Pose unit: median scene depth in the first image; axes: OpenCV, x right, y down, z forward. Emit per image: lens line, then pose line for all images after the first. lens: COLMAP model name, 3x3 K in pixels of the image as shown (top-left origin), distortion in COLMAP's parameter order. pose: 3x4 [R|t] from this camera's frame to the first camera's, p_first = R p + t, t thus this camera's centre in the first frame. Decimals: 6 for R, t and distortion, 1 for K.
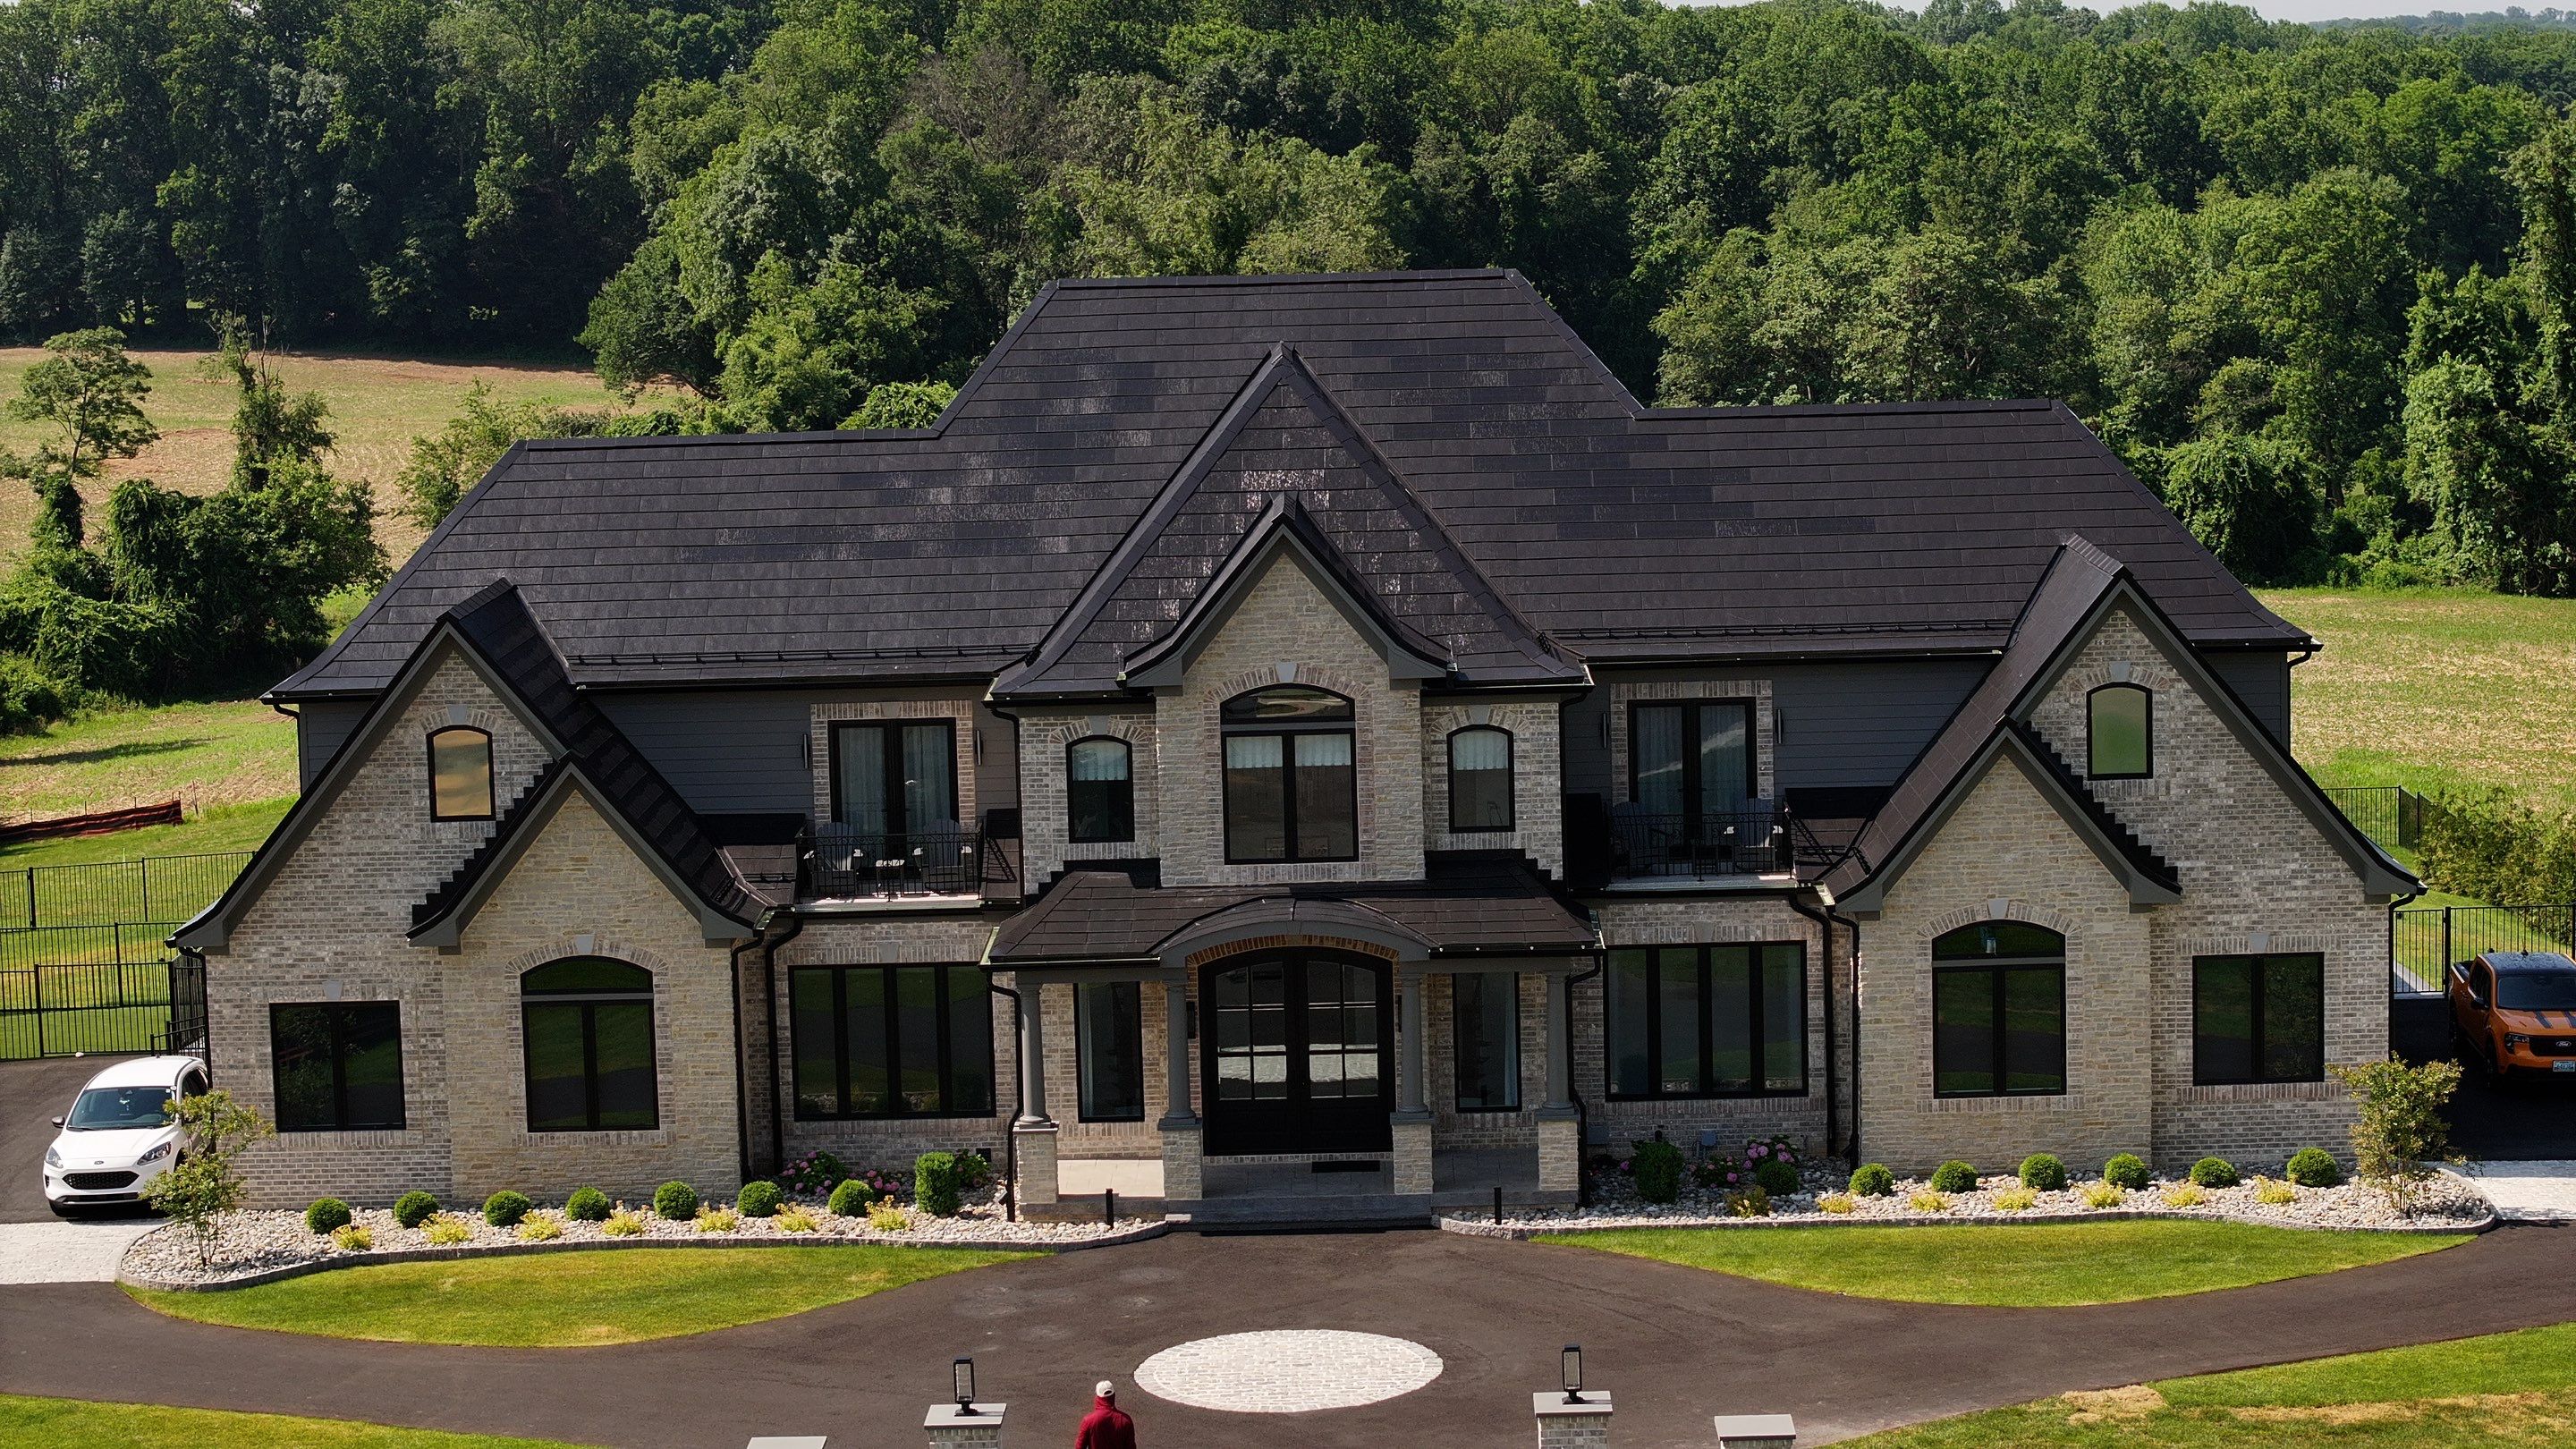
lens RADIAL K [[5162.0, 0, 1330.9], [0, 5162.0, 719.8], [0, 0, 1]] dist [-0.274494, 1.545629]
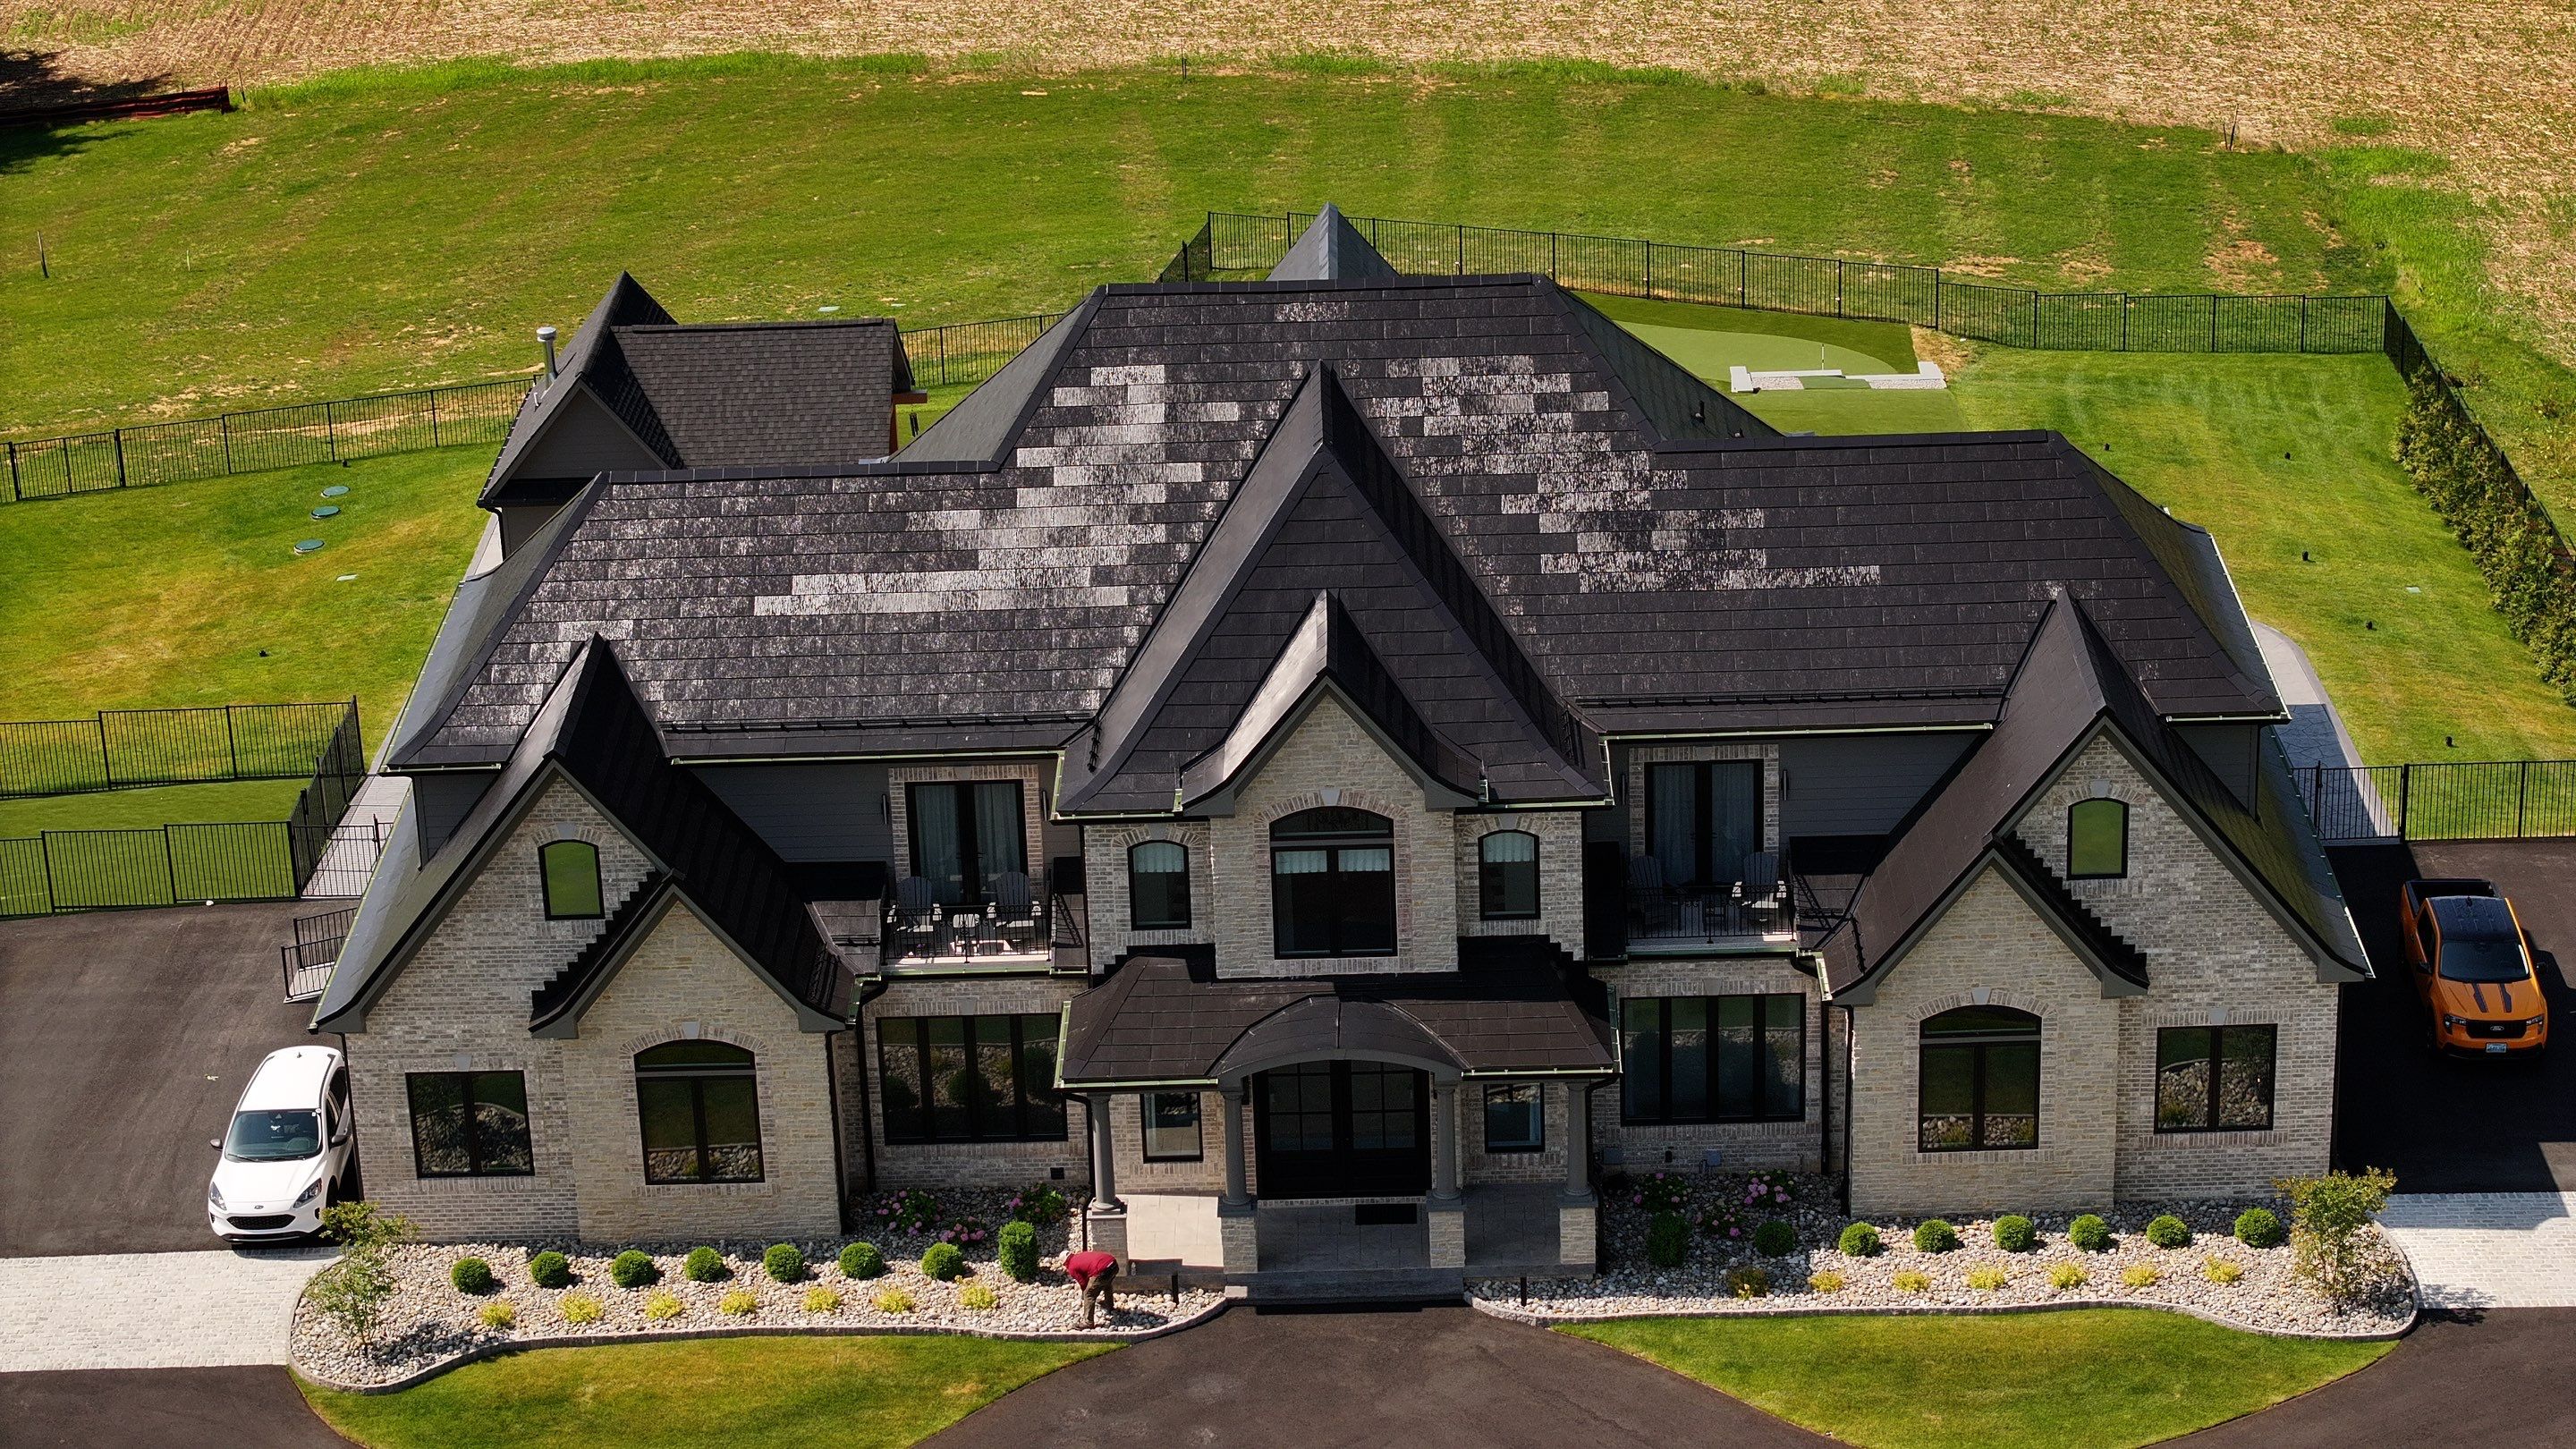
lens RADIAL K [[5162.0, 0, 1330.9], [0, 5162.0, 719.8], [0, 0, 1]] dist [-0.274494, 1.545629]
pose [[0.999984, -0.005094, -0.002596, -0.005550], [0.005599, 0.964557, 0.263817, -0.307156], [0.001160, -0.263827, 0.964569, -0.040712]]
